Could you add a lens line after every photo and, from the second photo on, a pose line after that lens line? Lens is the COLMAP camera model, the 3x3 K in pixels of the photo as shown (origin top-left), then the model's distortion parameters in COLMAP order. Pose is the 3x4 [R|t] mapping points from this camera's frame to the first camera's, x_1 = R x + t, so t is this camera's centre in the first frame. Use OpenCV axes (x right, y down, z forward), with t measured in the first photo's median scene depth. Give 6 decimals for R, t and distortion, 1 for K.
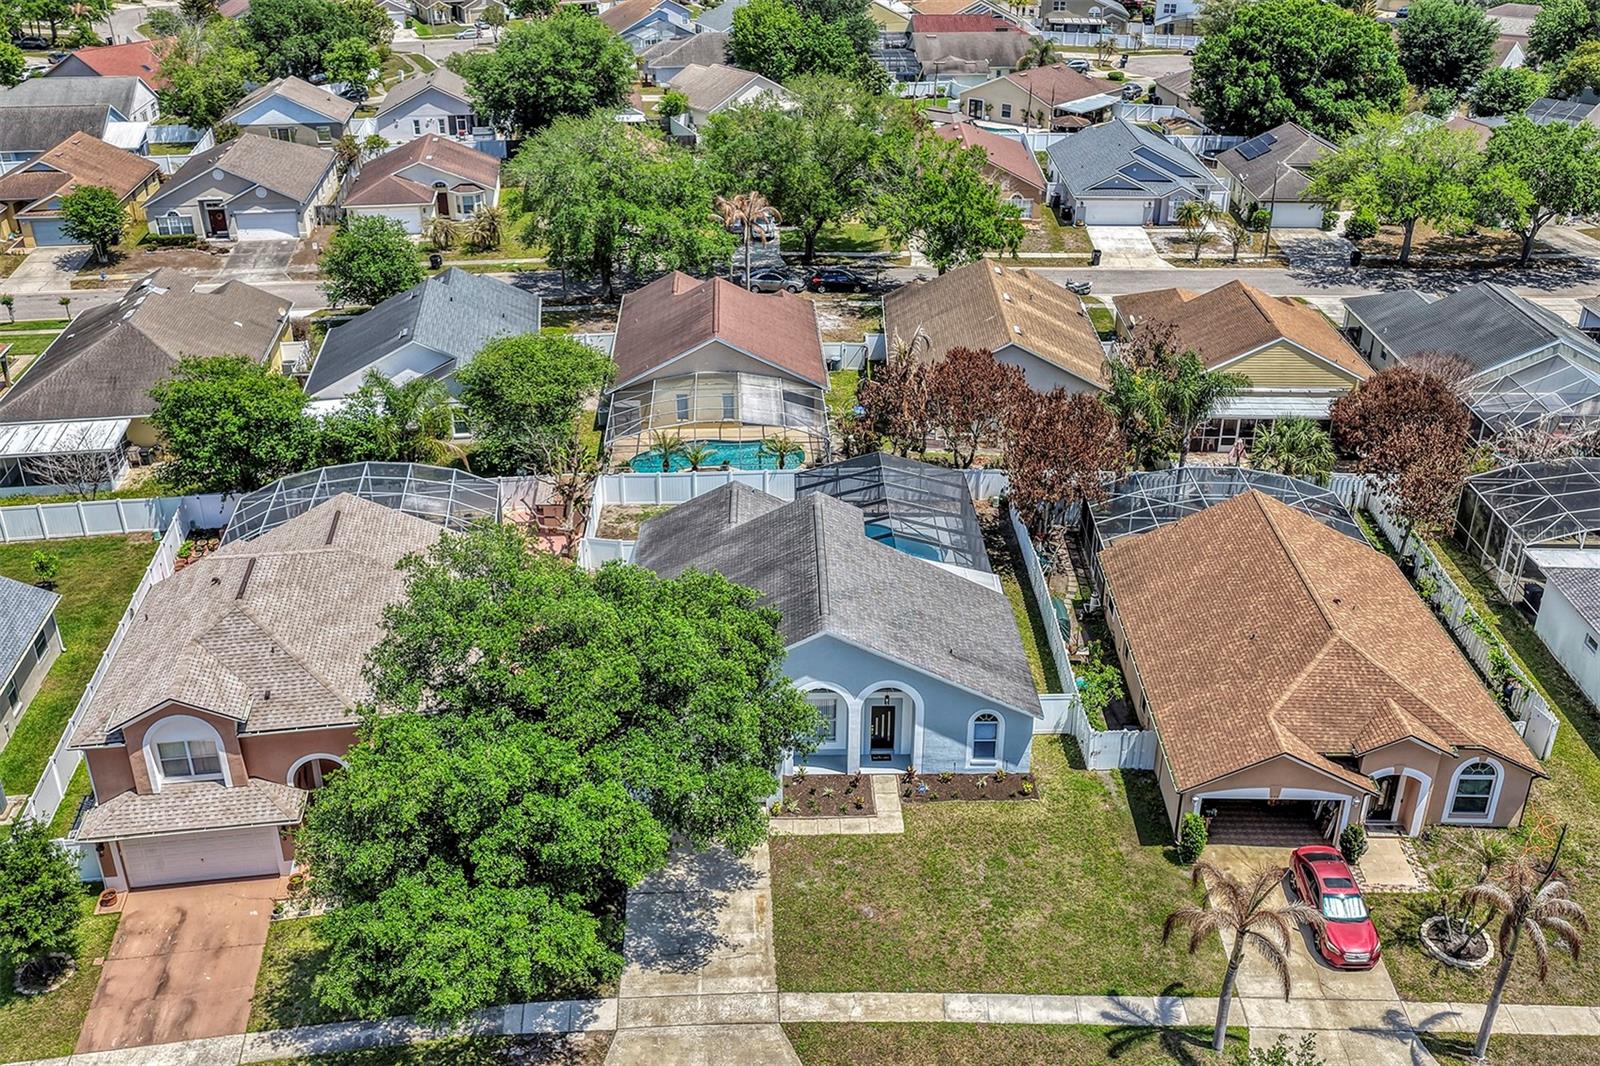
lens RADIAL K [[1476.2, 0, 800.0], [0, 1476.2, 533.0], [0, 0, 1]] dist [-0.018838, 0.040915]
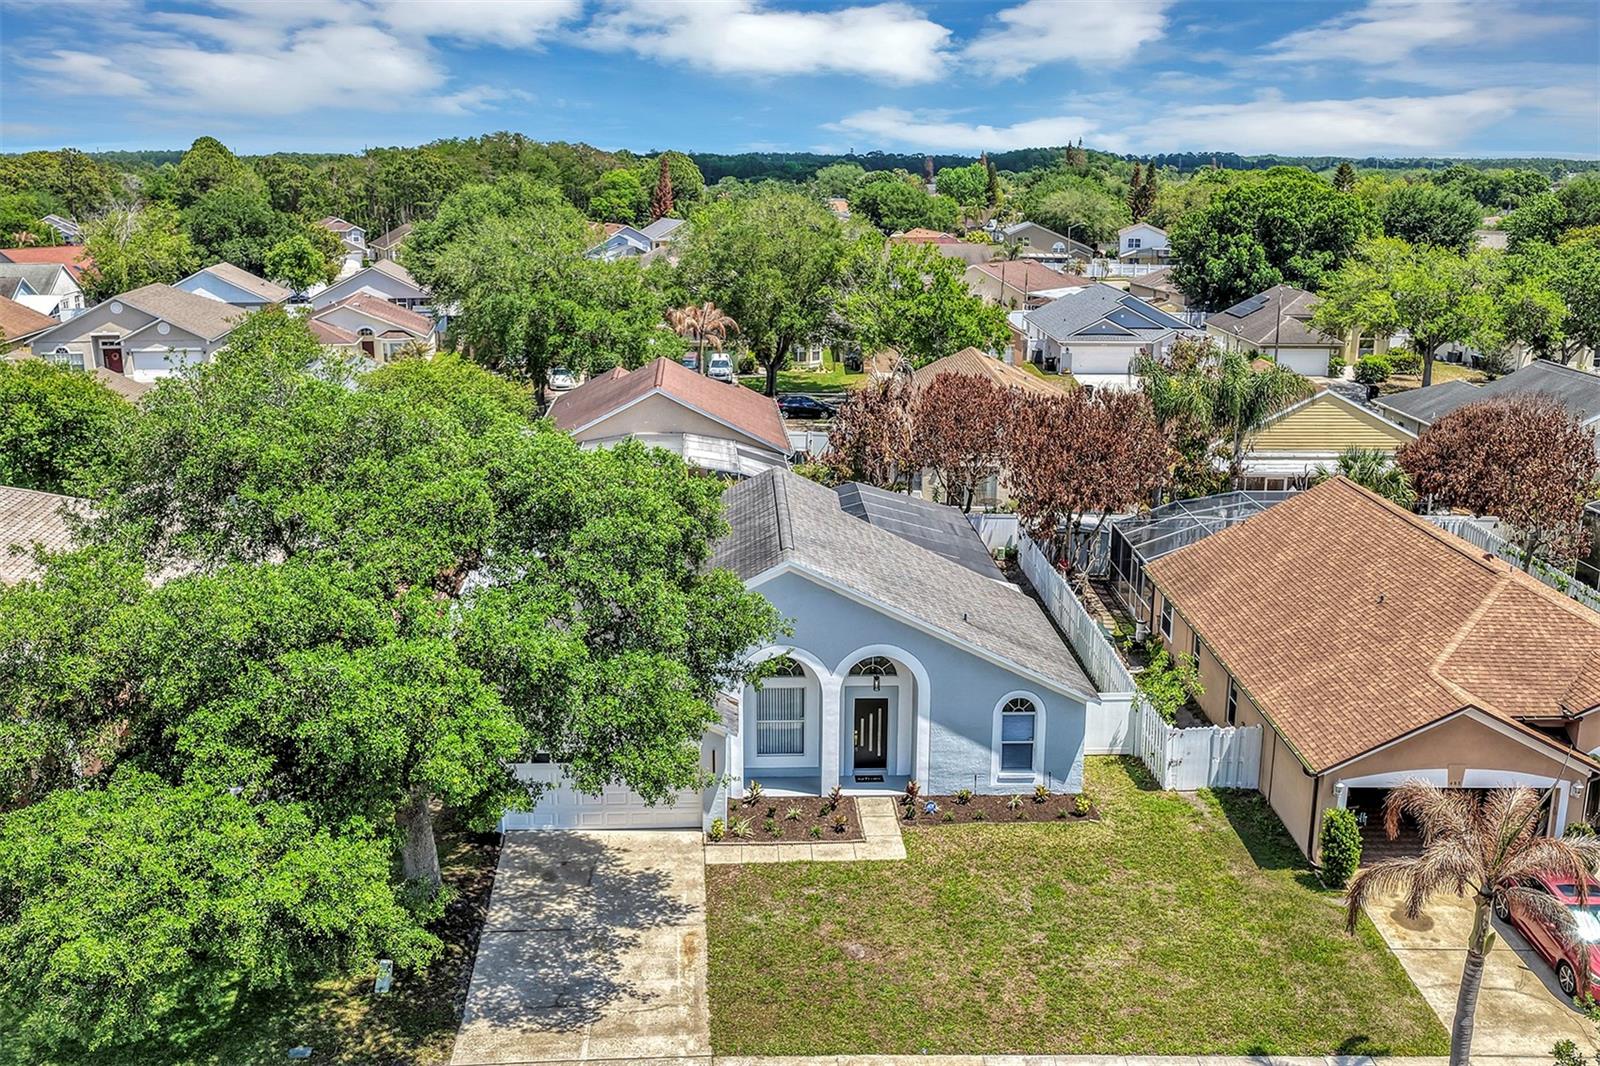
lens RADIAL K [[1476.2, 0, 800.0], [0, 1476.2, 533.0], [0, 0, 1]] dist [-0.018838, 0.040915]
pose [[0.999723, -0.002136, 0.023436, 0.006795], [0.007131, 0.976544, -0.215198, 0.213249], [-0.022427, 0.215306, 0.976289, 0.329162]]
